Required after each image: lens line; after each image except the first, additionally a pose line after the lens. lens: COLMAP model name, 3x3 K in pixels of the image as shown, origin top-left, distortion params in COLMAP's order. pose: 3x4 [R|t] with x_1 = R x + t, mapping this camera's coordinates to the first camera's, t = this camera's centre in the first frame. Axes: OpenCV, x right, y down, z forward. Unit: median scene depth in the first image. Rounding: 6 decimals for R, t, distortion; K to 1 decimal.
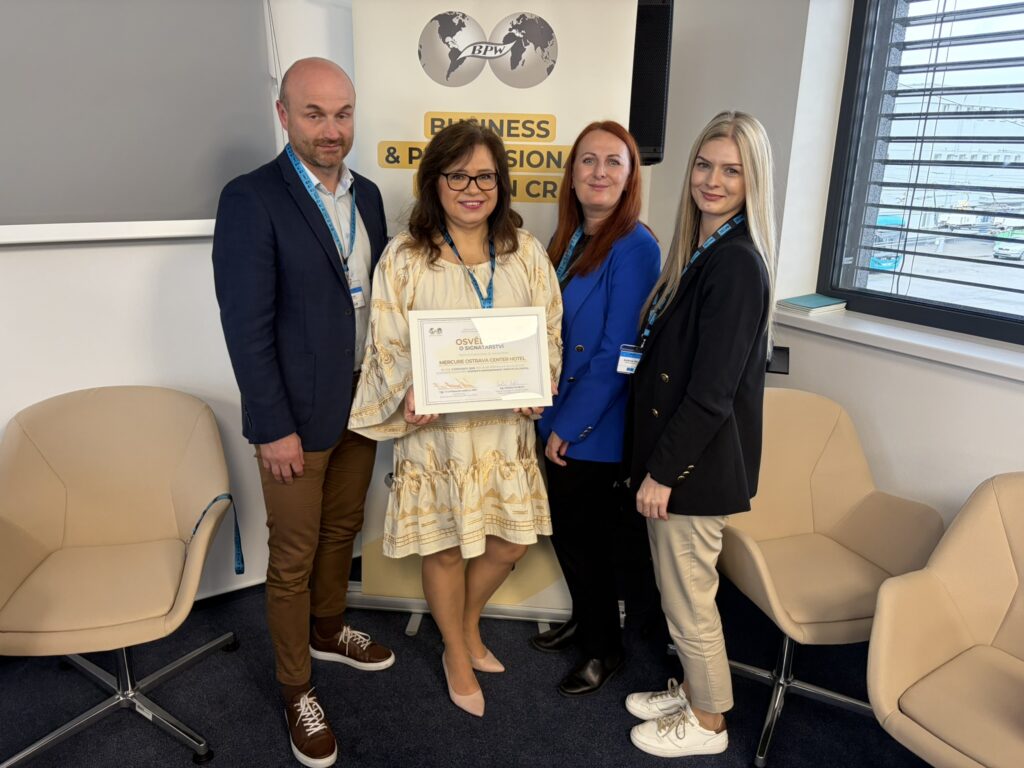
lens RADIAL K [[776.8, 0, 509.7], [0, 776.8, 375.0], [0, 0, 1]] dist [0.033623, -0.016366]
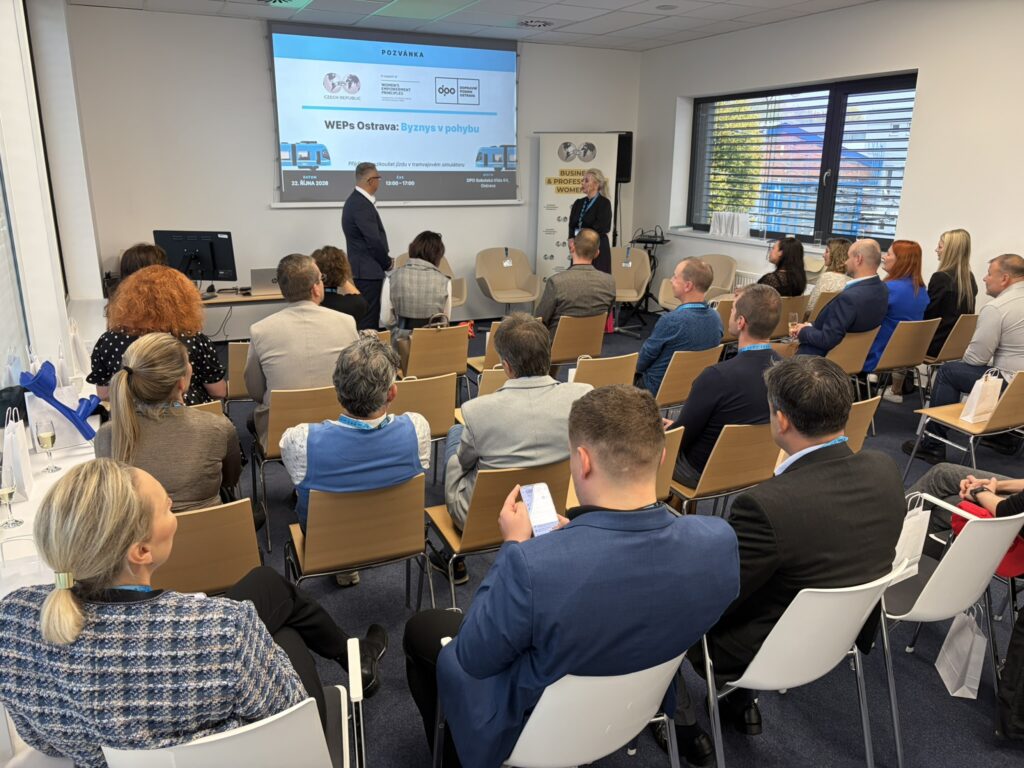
lens RADIAL K [[776.8, 0, 512.9], [0, 776.8, 389.0], [0, 0, 1]] dist [0.033623, -0.016366]
pose [[0.996091, 0.007161, -0.088041, 0.001712], [-0.007961, 0.999930, -0.008732, 0.709891], [0.087972, 0.009398, 0.996079, -2.590313]]
